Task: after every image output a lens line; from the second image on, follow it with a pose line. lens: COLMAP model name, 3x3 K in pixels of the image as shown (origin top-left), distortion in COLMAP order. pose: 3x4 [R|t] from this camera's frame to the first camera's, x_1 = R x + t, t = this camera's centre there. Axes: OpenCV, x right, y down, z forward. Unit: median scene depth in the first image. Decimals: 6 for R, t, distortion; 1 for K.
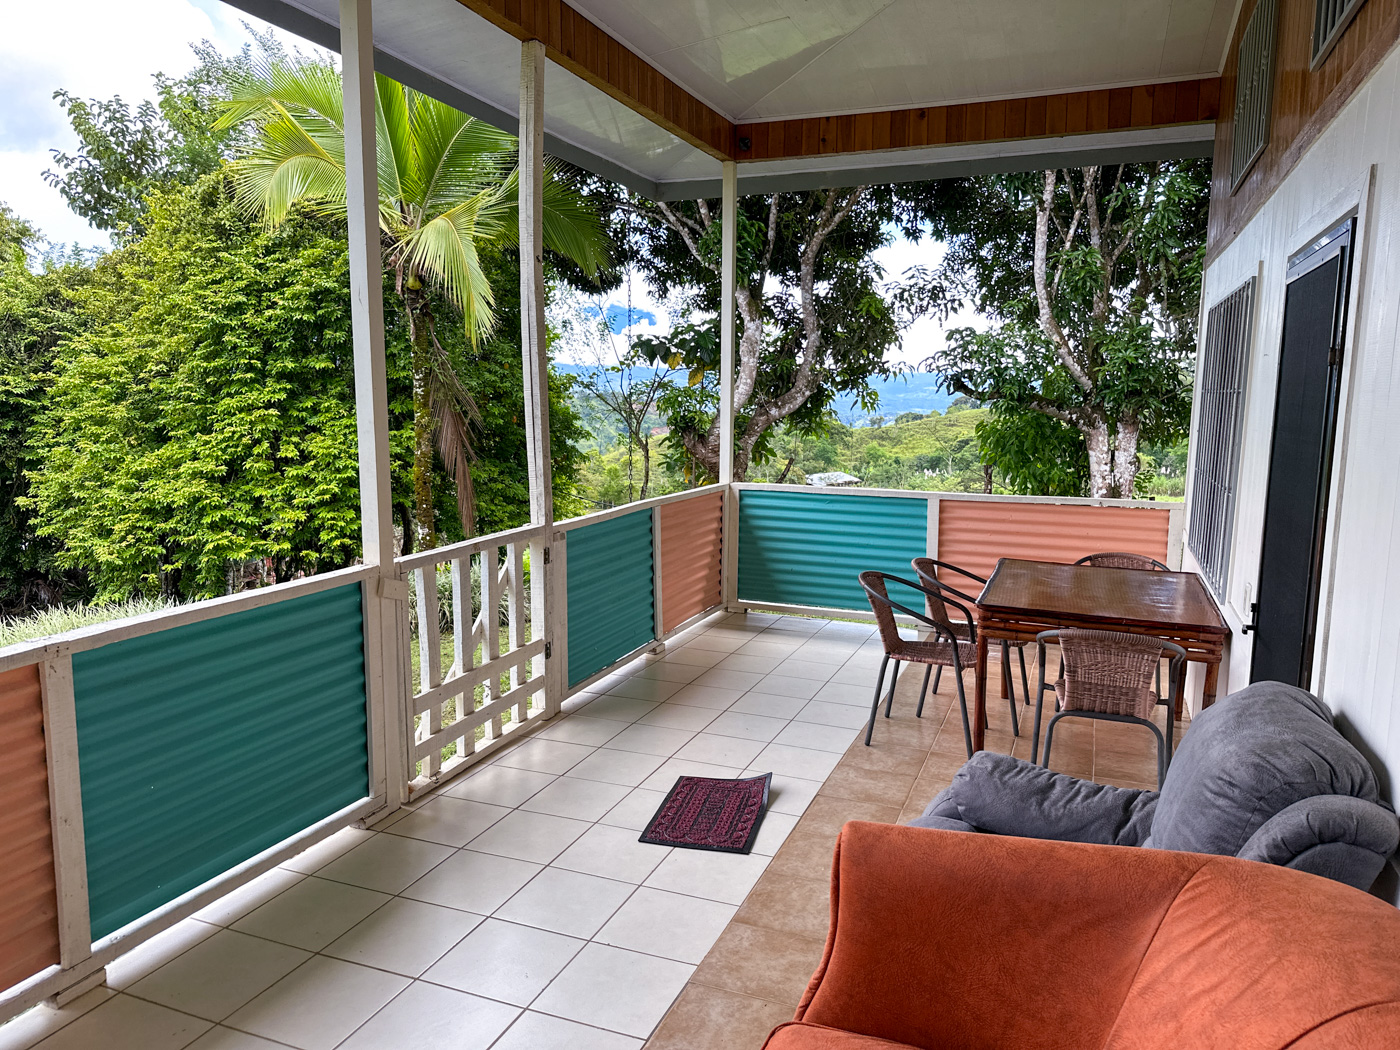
lens RADIAL K [[990.3, 0, 691.6], [0, 990.3, 528.9], [0, 0, 1]] dist [0.040558, -0.049326]
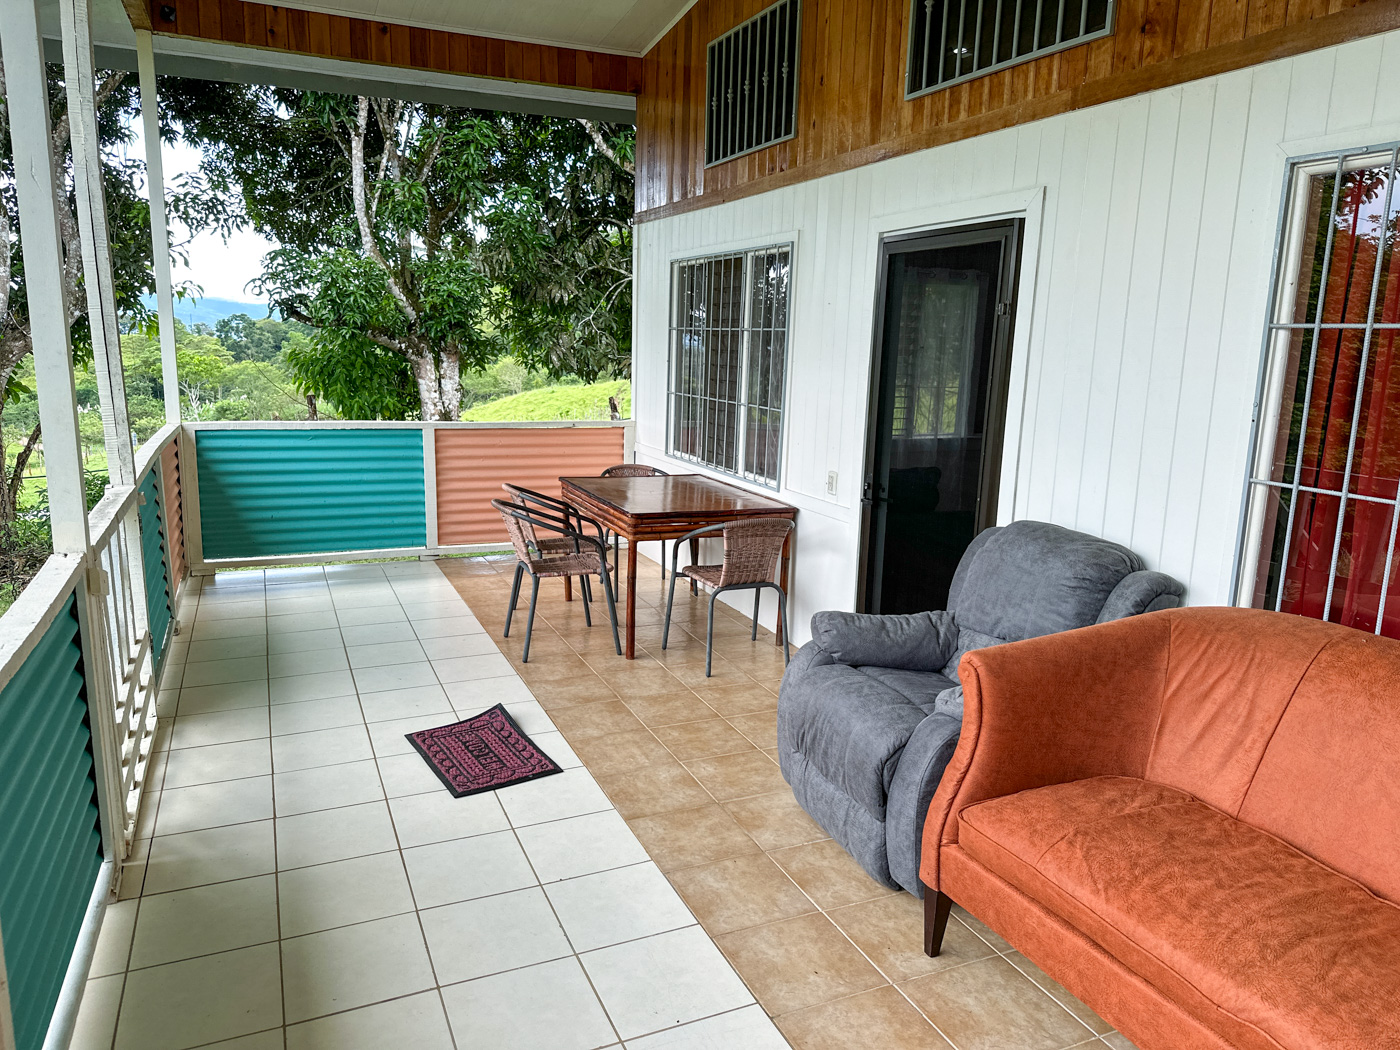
lens RADIAL K [[990.3, 0, 700.3], [0, 990.3, 538.8], [0, 0, 1]] dist [0.040558, -0.049326]
pose [[0.687743, -0.134979, 0.713295, -0.302157], [0.077105, 0.990586, 0.113108, -0.012320], [-0.721848, -0.022791, 0.691676, 0.096608]]
